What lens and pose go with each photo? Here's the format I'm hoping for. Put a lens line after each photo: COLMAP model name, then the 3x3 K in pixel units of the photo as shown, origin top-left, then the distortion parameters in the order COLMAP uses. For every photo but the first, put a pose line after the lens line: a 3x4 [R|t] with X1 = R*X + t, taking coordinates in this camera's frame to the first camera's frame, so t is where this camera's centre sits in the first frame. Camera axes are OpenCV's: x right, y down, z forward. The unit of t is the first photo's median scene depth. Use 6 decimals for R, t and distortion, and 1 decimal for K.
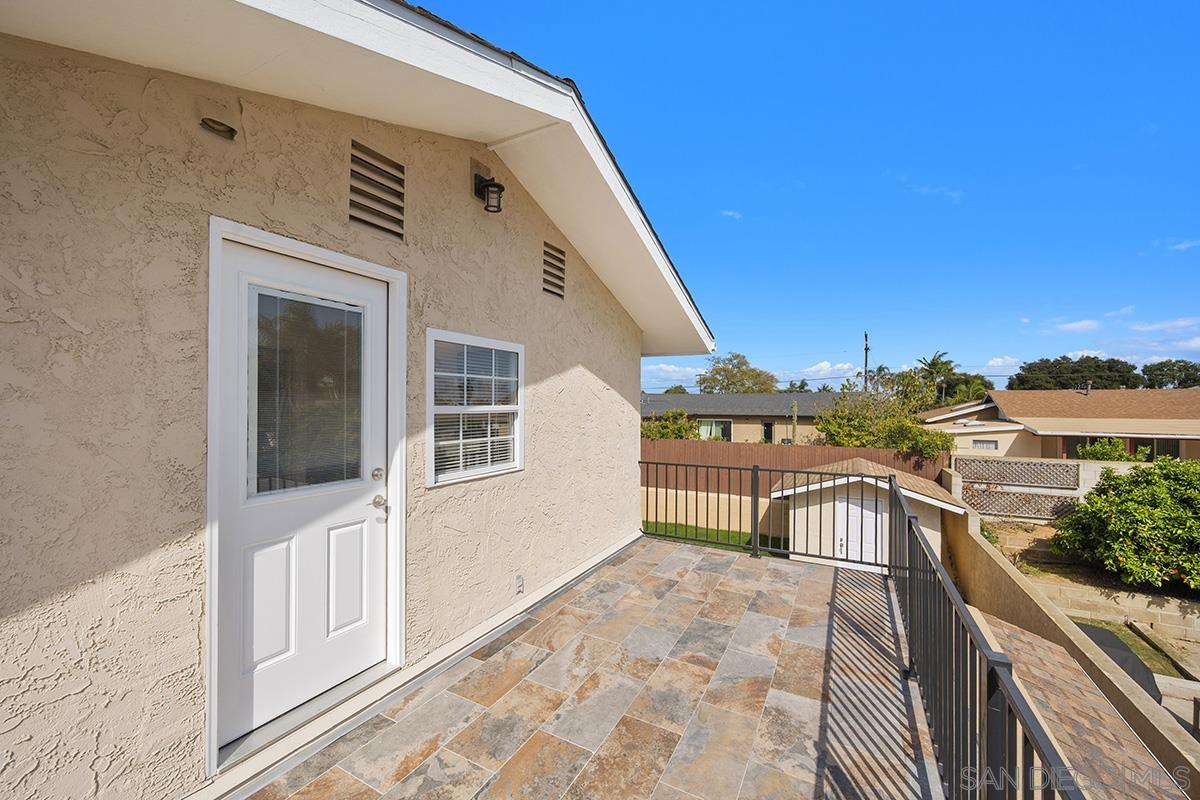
lens RADIAL K [[483.6, 0, 599.0], [0, 483.6, 396.6], [0, 0, 1]] dist [0.002543, 0.000004]
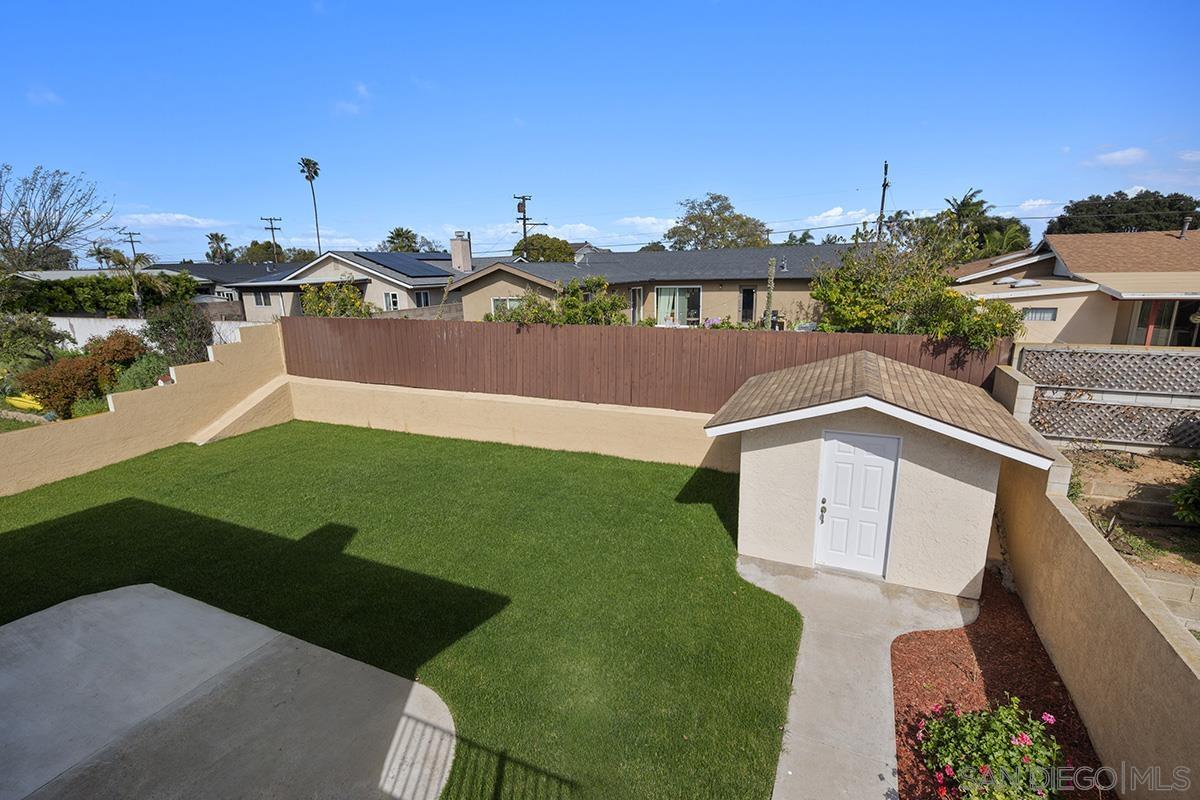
lens RADIAL K [[562.2, 0, 600.0], [0, 562.2, 400.0], [0, 0, 1]] dist [-0.000936, 0.000341]
pose [[0.997871, -0.039941, 0.051561, 0.163279], [0.026069, 0.968912, 0.246029, 0.003102], [-0.059785, -0.244161, 0.967890, 0.315890]]
